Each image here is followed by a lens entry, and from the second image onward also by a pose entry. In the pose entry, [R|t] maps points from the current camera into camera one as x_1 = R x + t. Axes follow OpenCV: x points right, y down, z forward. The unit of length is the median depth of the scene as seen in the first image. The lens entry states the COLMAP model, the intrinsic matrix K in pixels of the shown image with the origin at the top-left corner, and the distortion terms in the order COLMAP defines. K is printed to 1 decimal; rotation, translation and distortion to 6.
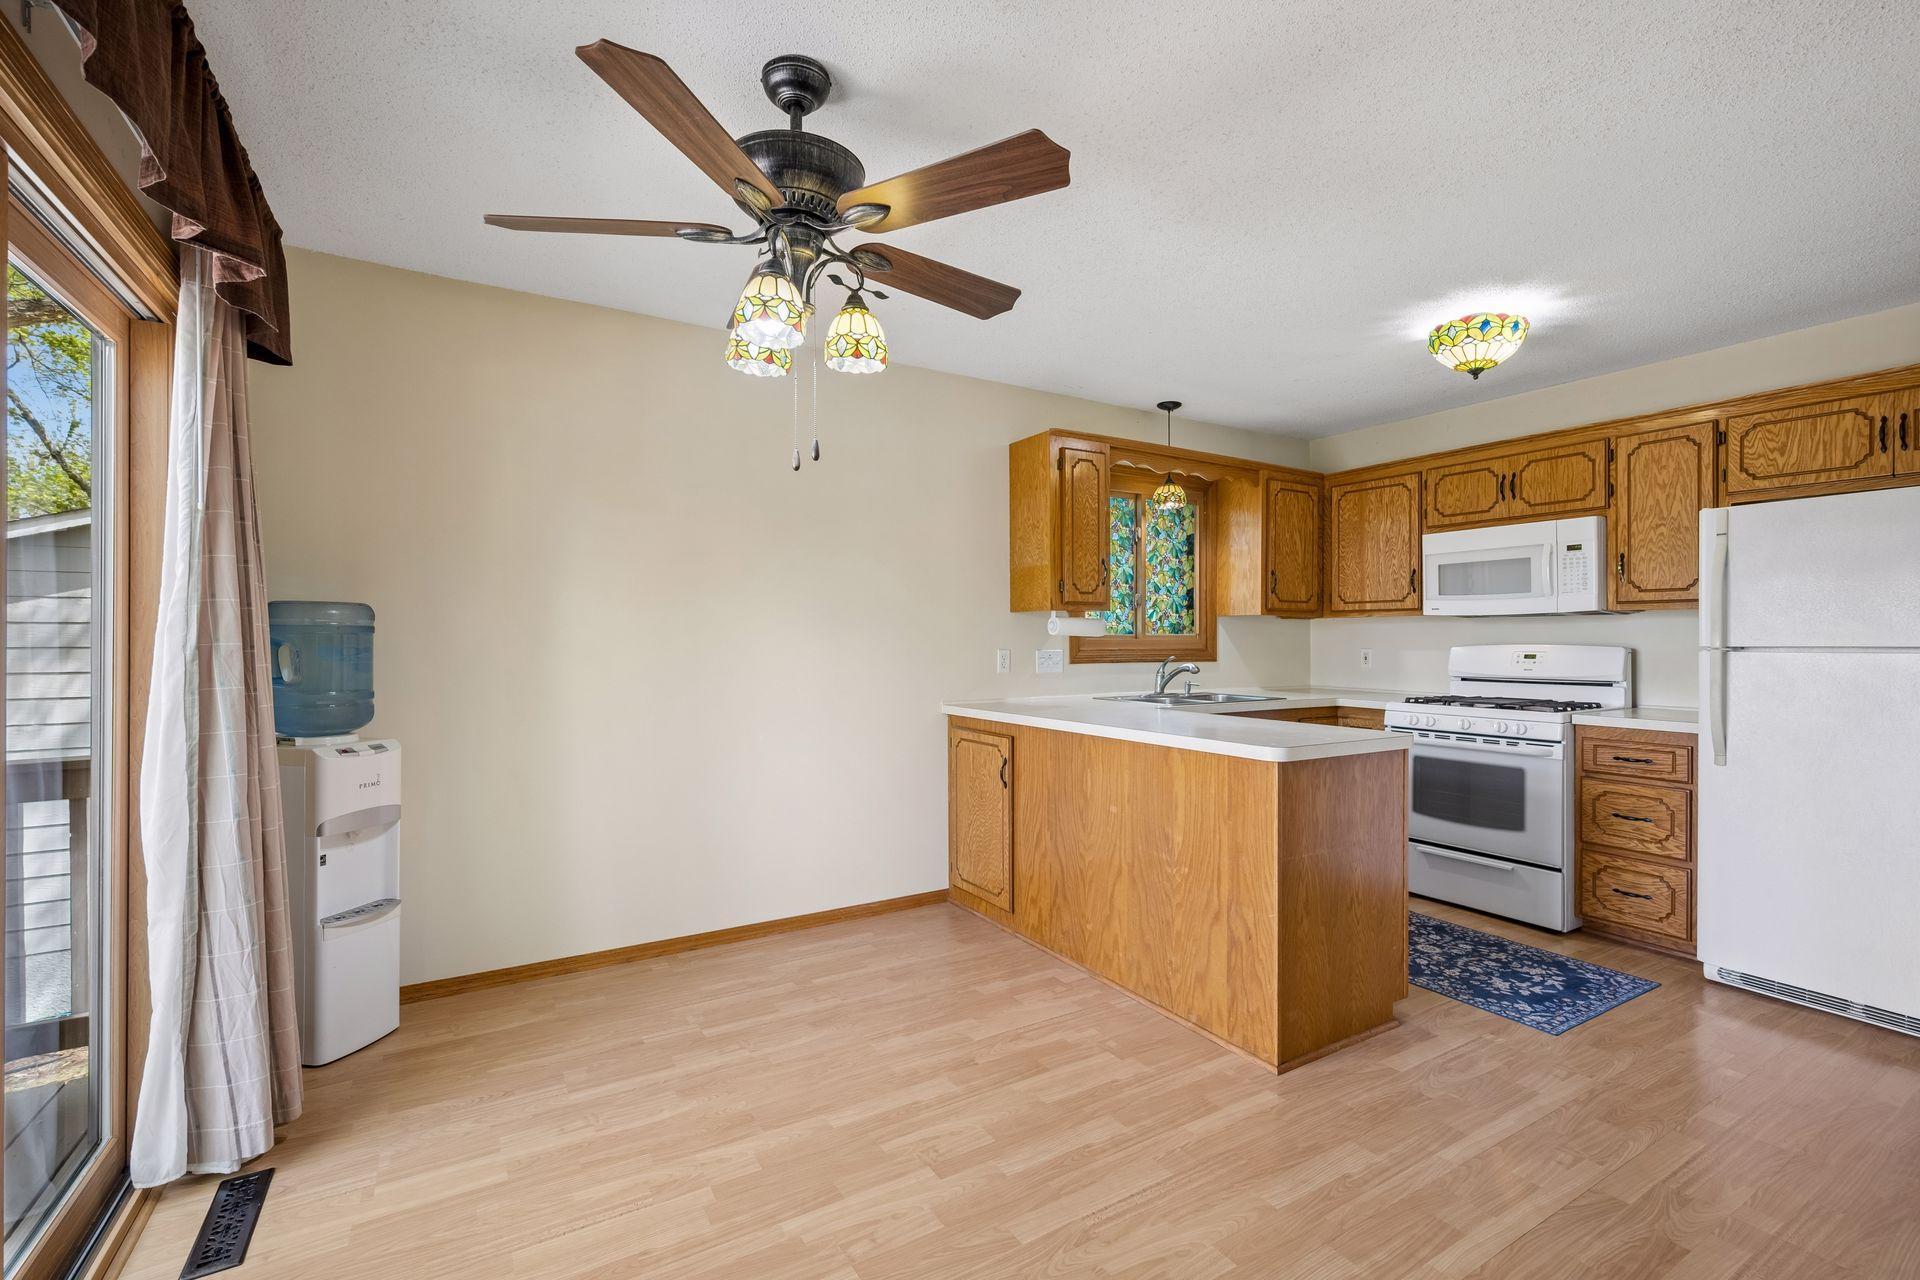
lens RADIAL K [[834.6, 0, 964.1], [0, 834.6, 642.9], [0, 0, 1]] dist [0.000766, -0.000147]
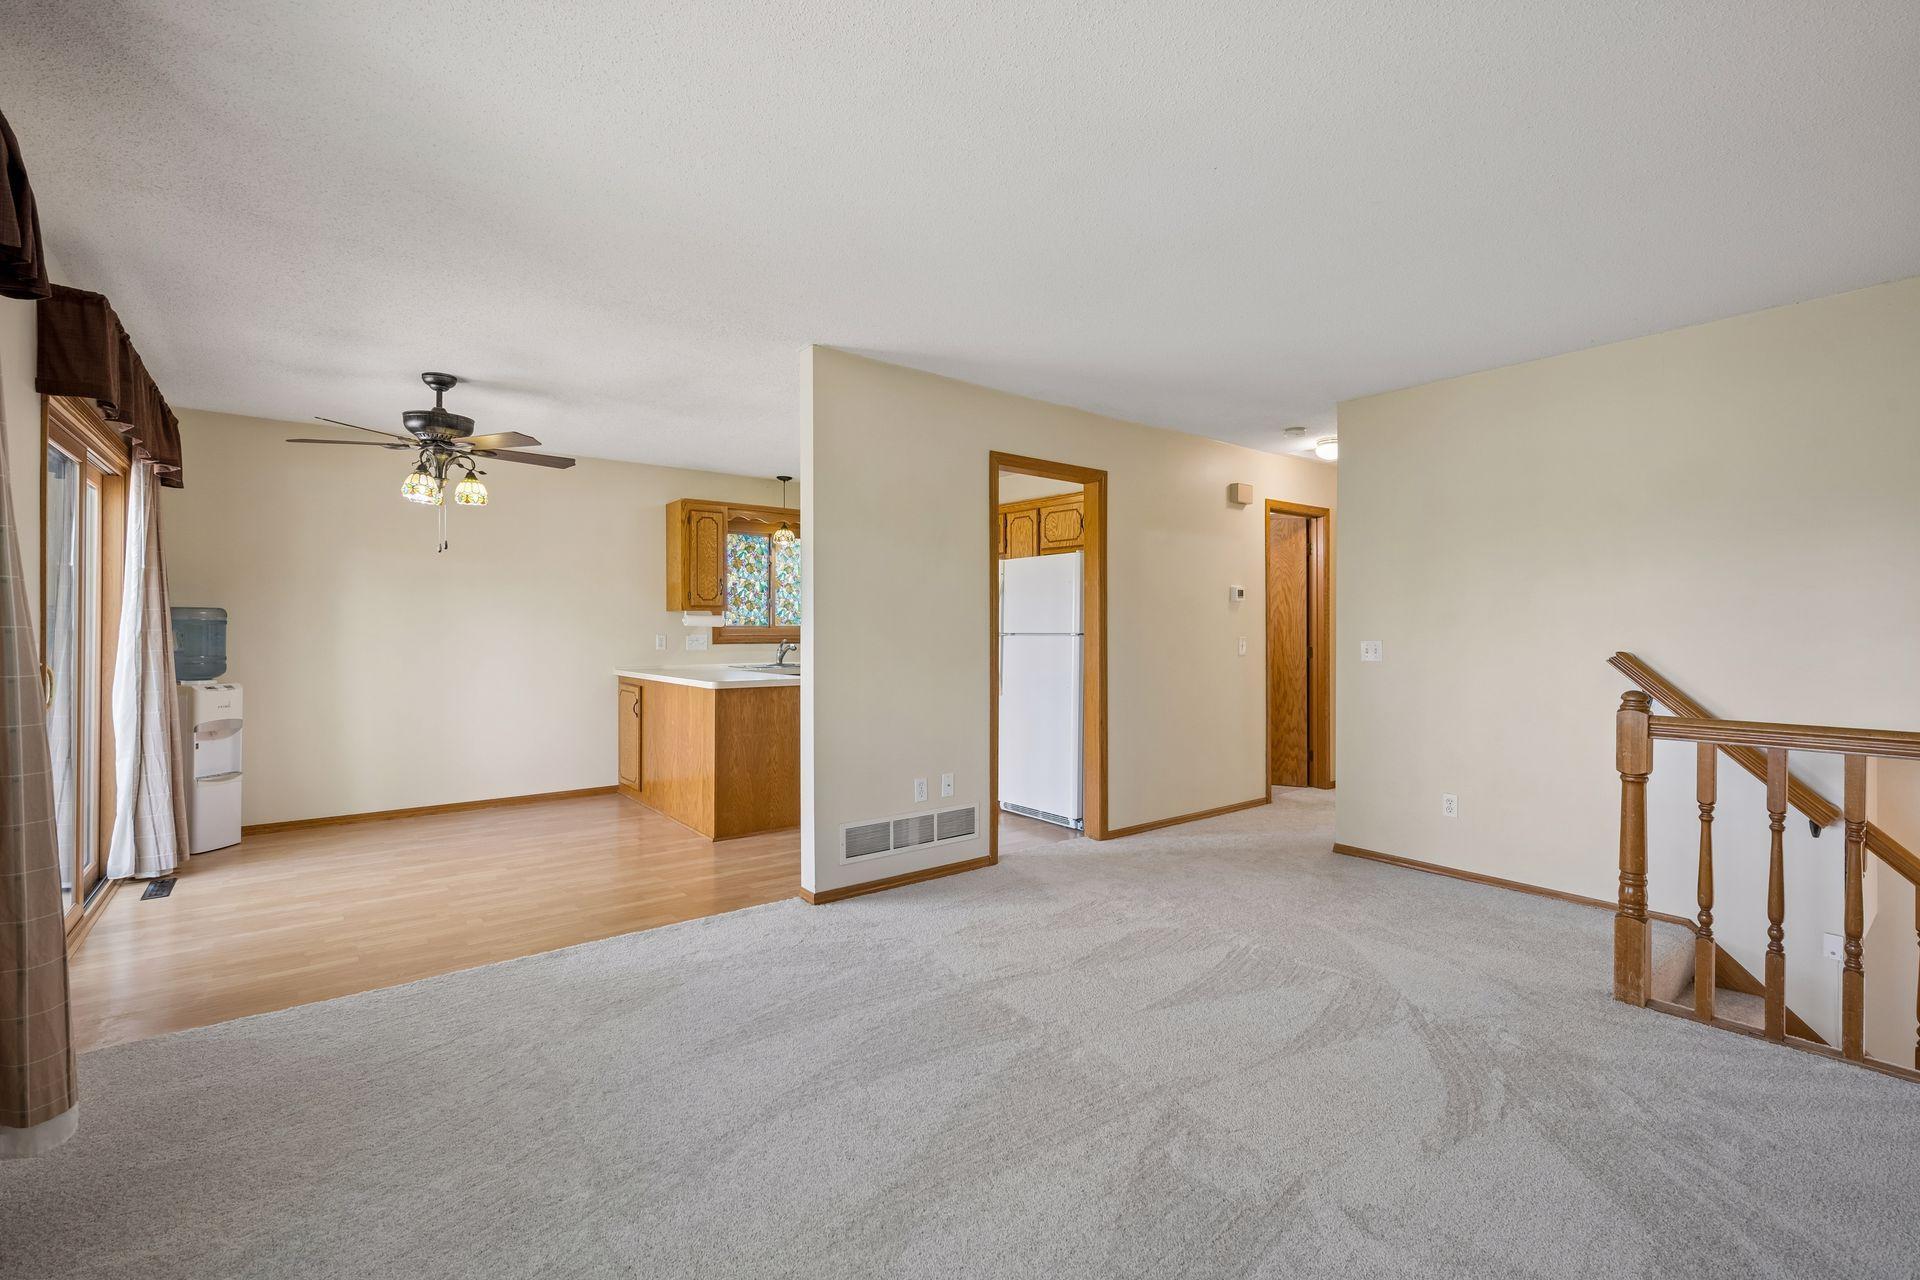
lens RADIAL K [[838.0, 0, 964.1], [0, 838.0, 629.0], [0, 0, 1]] dist [-0.000276, 0.000241]
pose [[0.992589, 0.001993, 0.121500, 0.507756], [-0.001593, 0.999993, -0.003391, 0.001442], [-0.121506, 0.003173, 0.992586, -0.768122]]
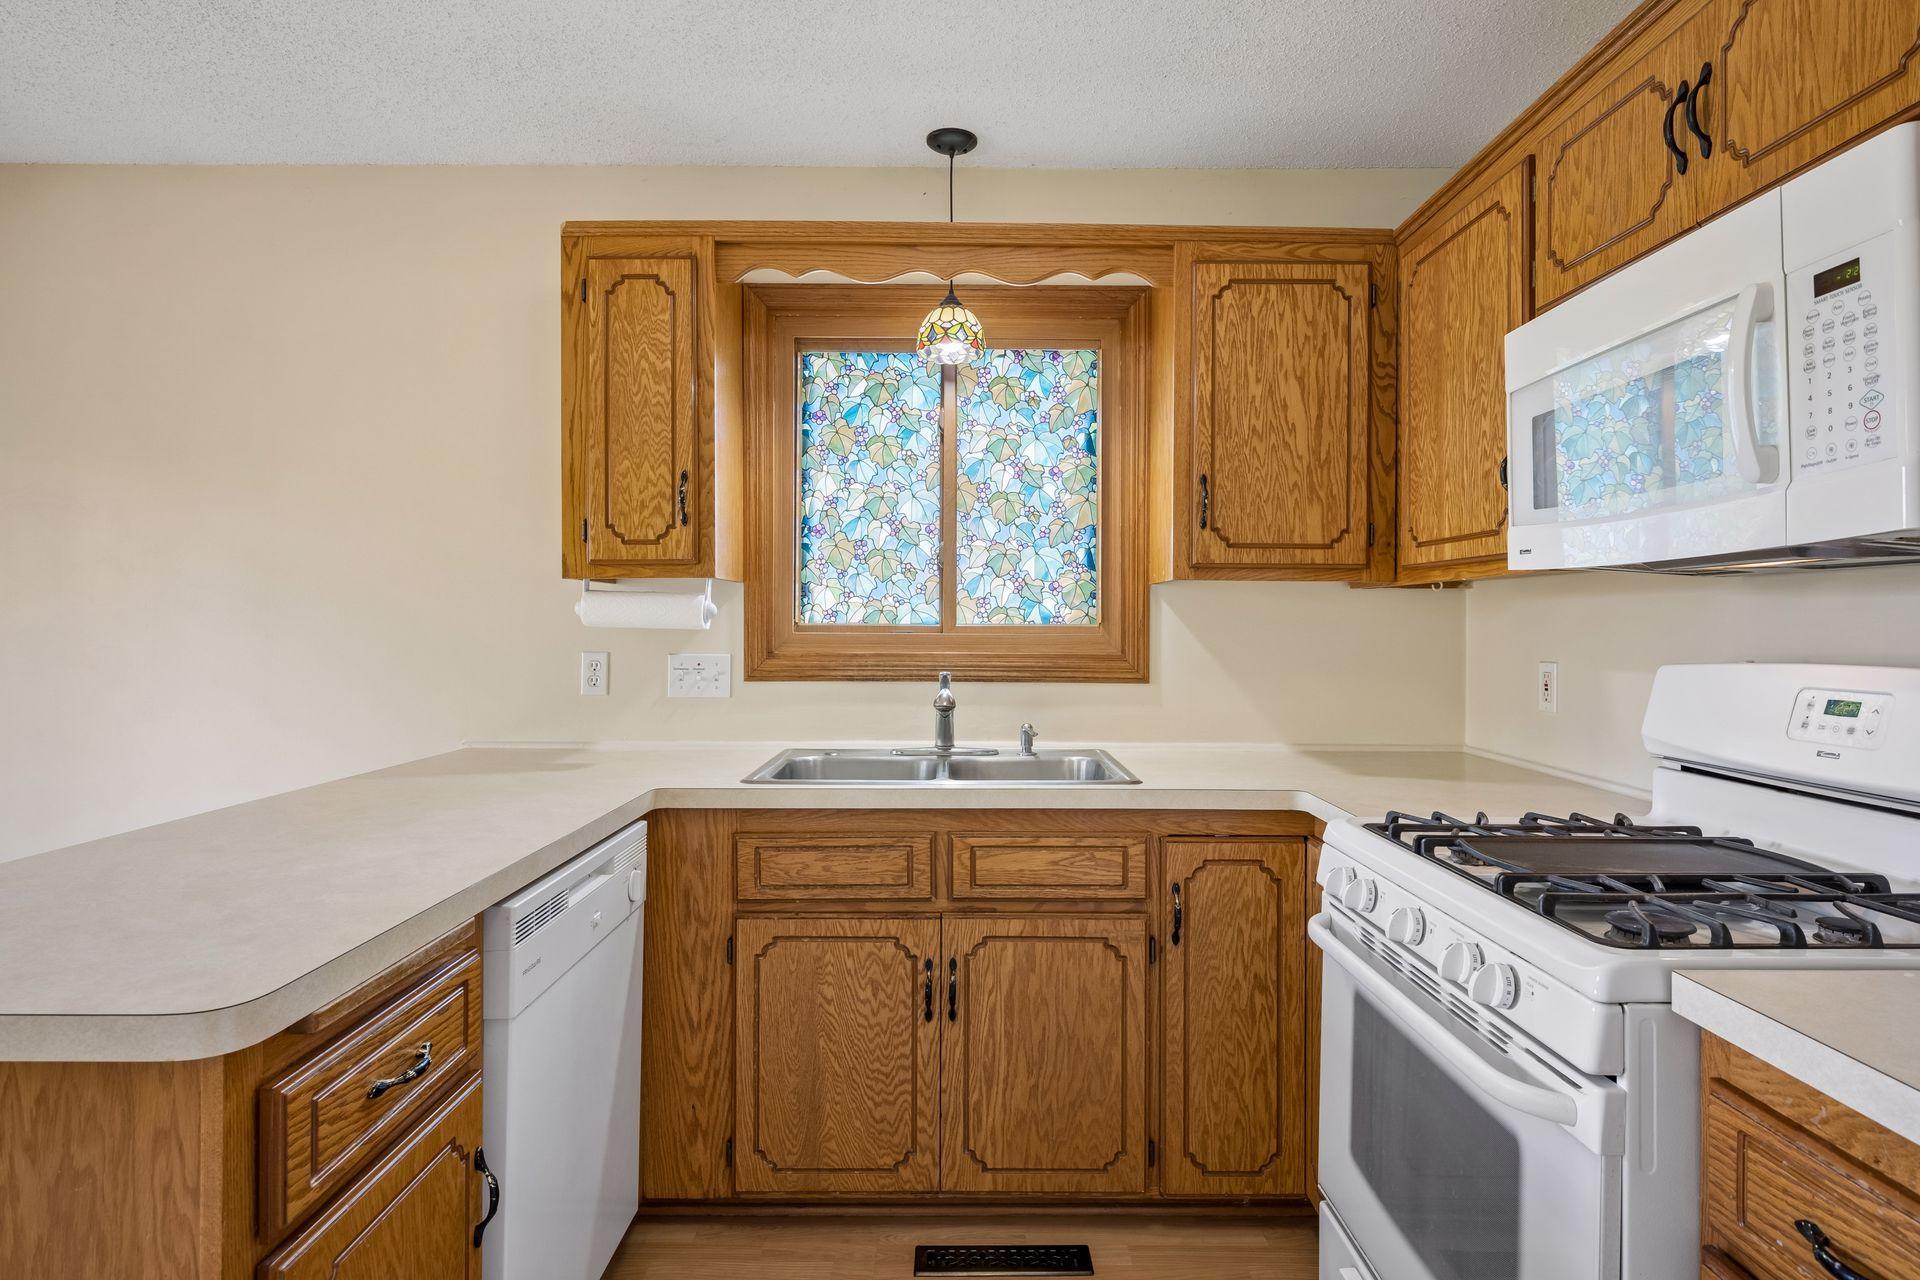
lens RADIAL K [[1020.1, 0, 965.4], [0, 1020.1, 625.3], [0, 0, 1]] dist [-0.000927, -0.000361]
pose [[0.858324, 0.003120, -0.513098, 0.718908], [-0.005061, 0.999984, -0.002385, -0.011180], [0.513082, 0.004644, 0.858327, 0.662967]]
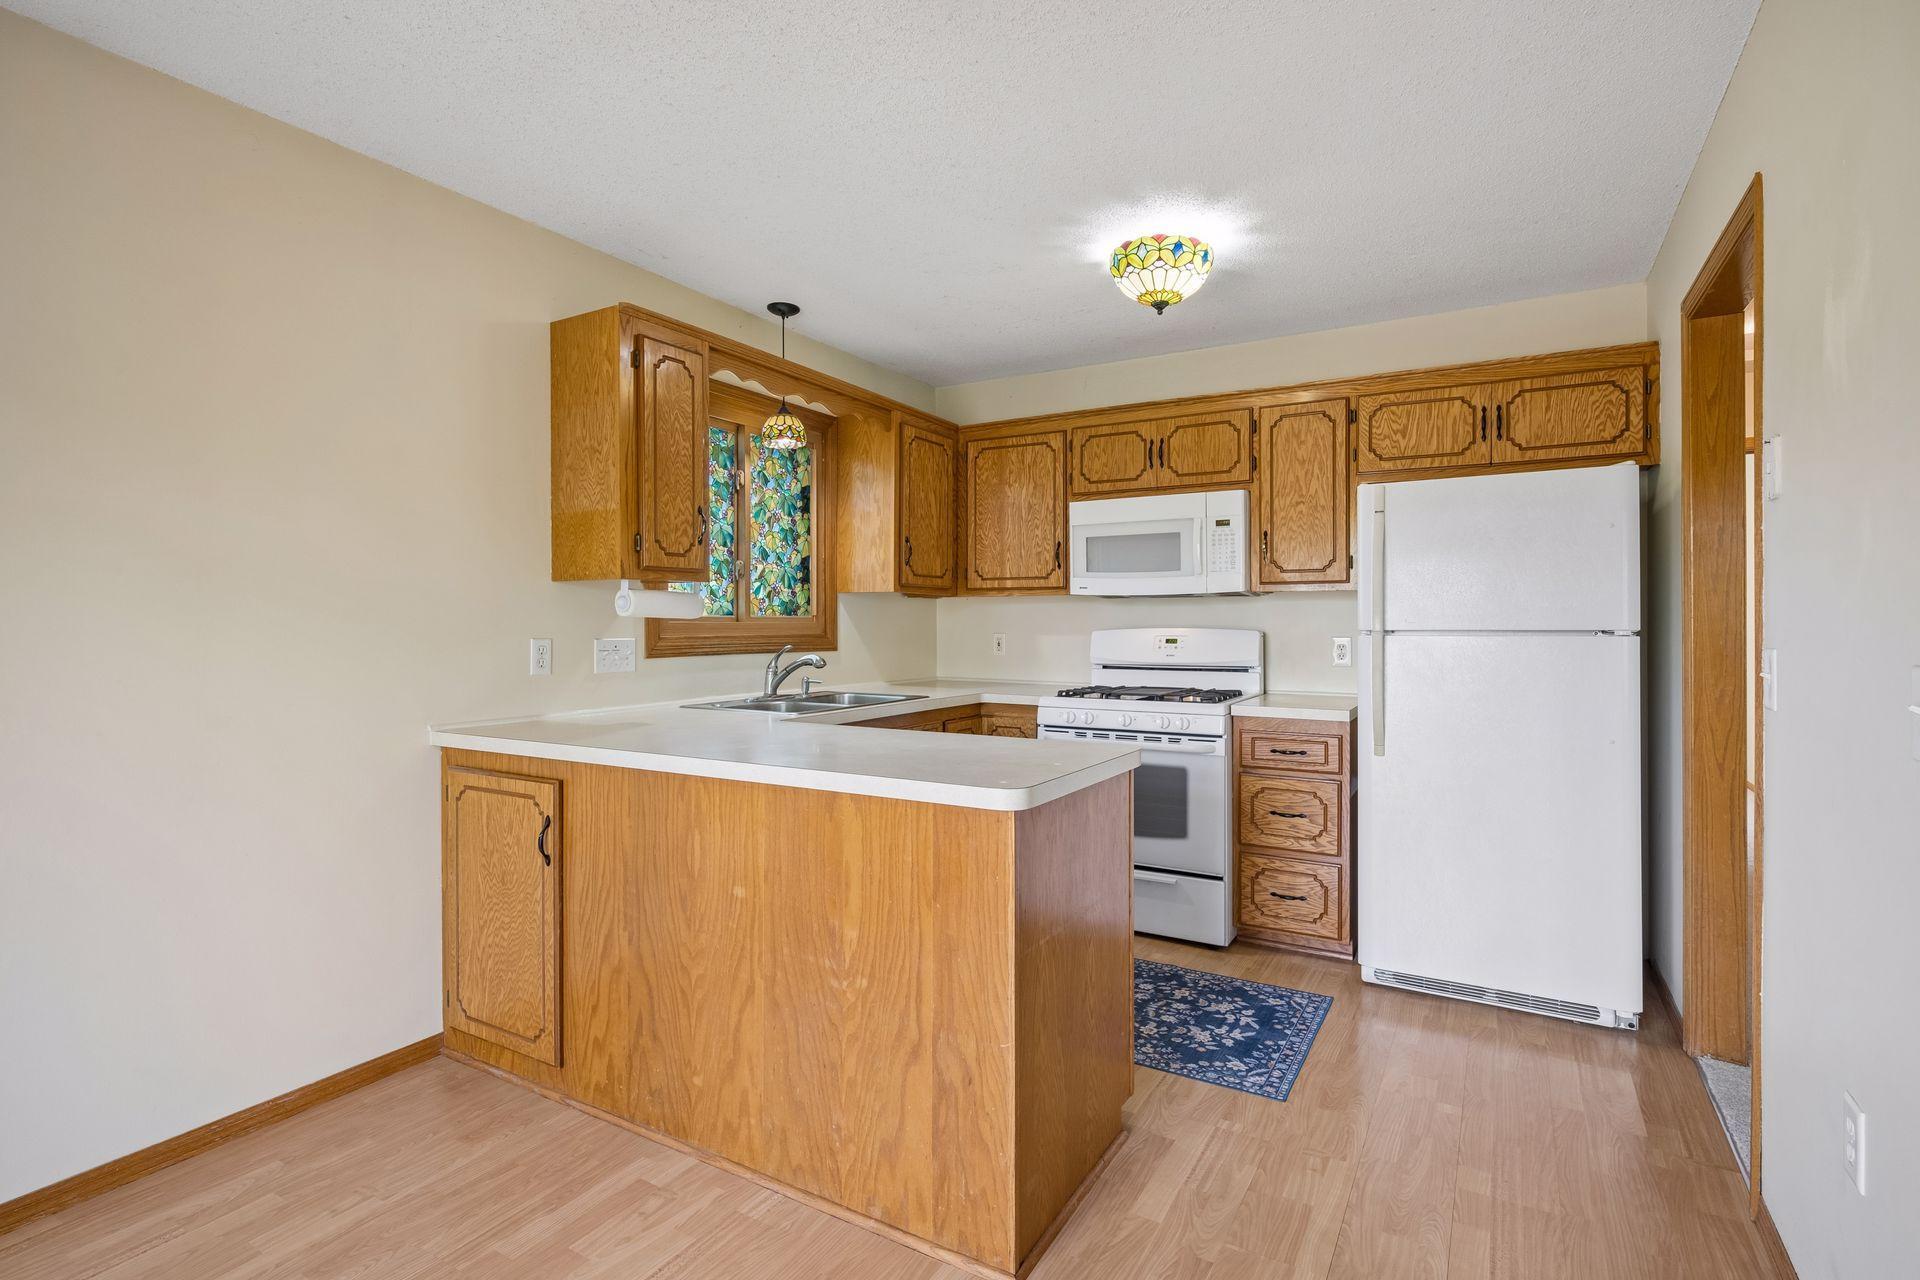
lens RADIAL K [[914.4, 0, 964.7], [0, 914.4, 621.6], [0, 0, 1]] dist [0.000325, -0.000477]
pose [[0.880093, -0.000345, 0.474801, -0.000081], [0.002398, 0.999990, -0.003718, -0.002204], [-0.474795, 0.004411, 0.880085, 0.266687]]
